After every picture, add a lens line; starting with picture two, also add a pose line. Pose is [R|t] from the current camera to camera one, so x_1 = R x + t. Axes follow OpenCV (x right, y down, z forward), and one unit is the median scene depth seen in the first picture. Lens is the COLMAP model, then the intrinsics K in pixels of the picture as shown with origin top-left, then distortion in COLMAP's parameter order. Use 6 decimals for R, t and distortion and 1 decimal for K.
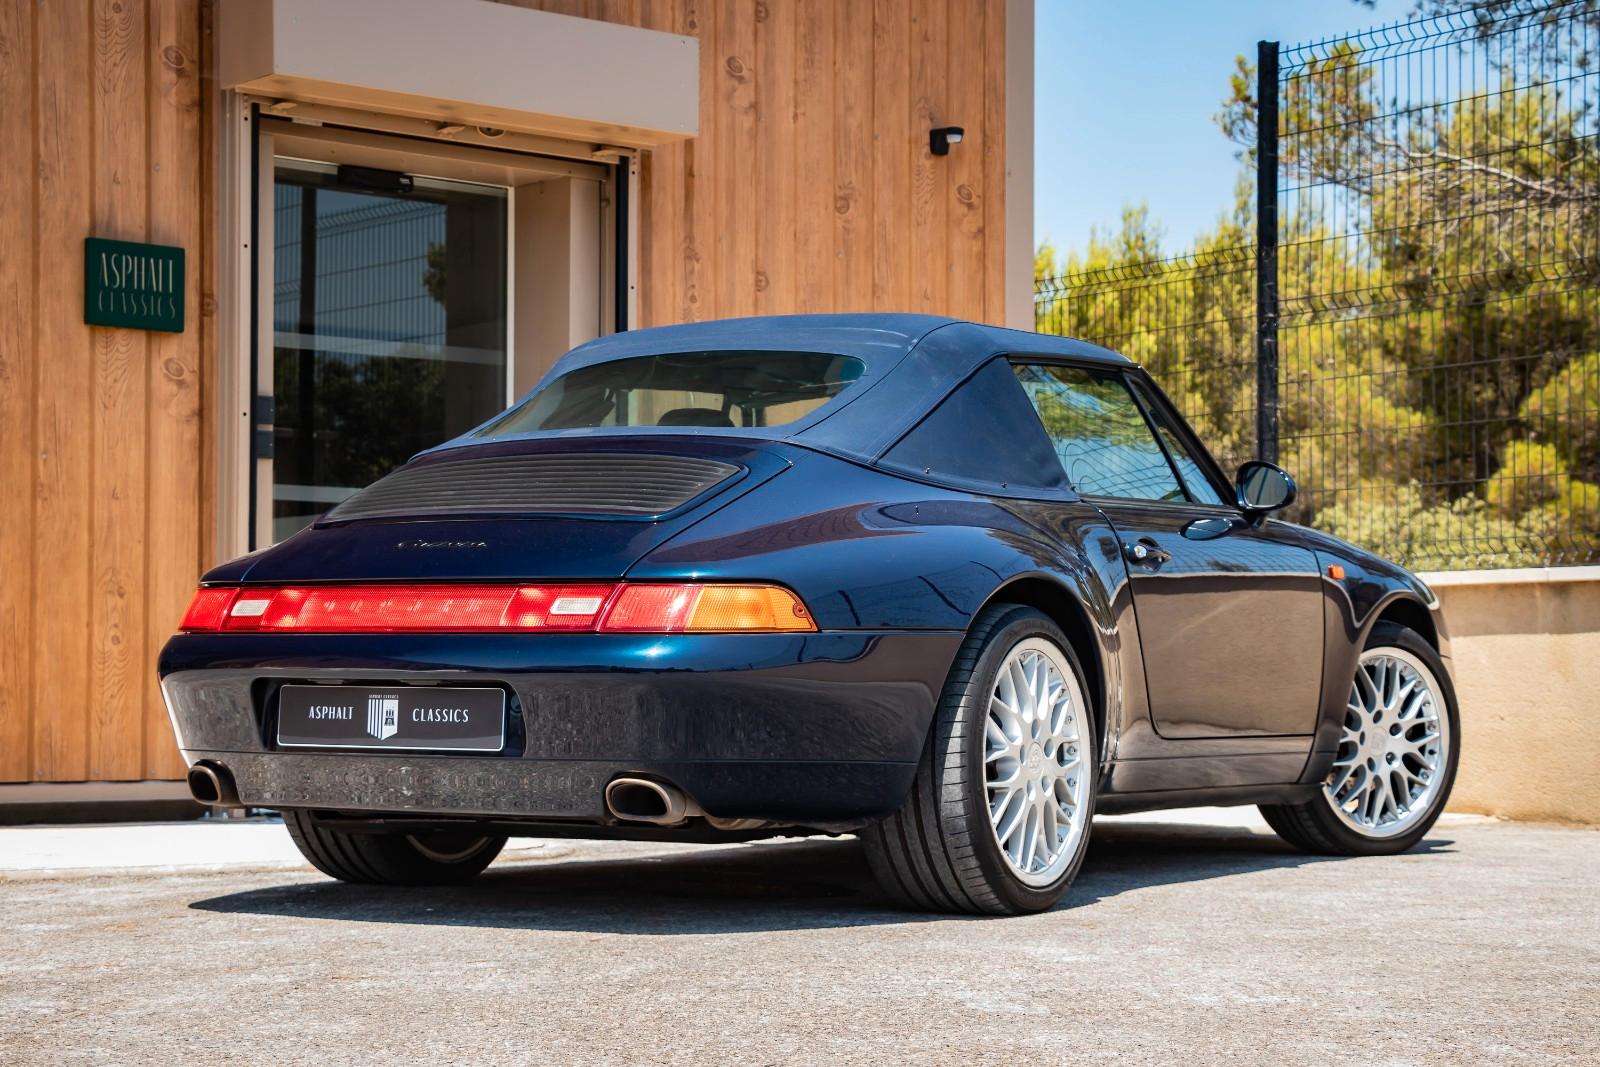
lens RADIAL K [[3045.6, 0, 776.8], [0, 3045.6, 538.1], [0, 0, 1]] dist [0.062298, 0.474503]
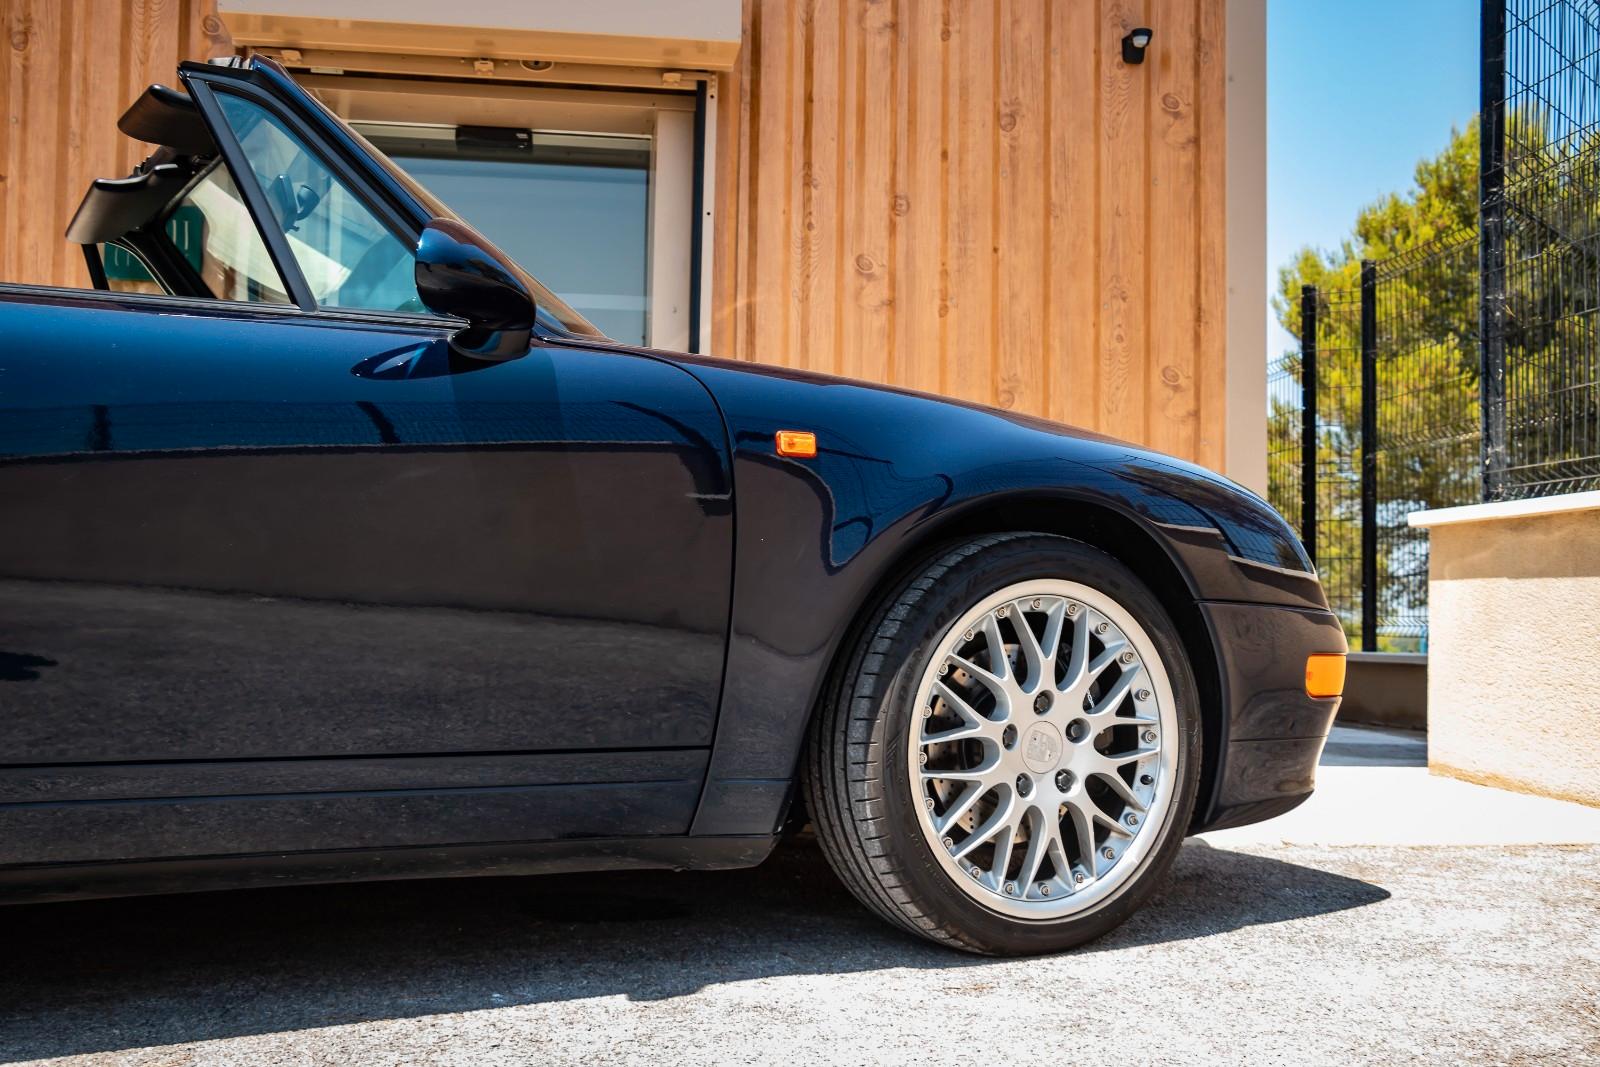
lens RADIAL K [[1710.4, 0, 782.0], [0, 1710.4, 533.8], [0, 0, 1]] dist [-0.107080, 0.278966]
pose [[0.862447, -0.014238, -0.505947, 0.254659], [0.014248, 0.999891, -0.003852, 0.022354], [0.505947, -0.003886, 0.862556, 0.570800]]
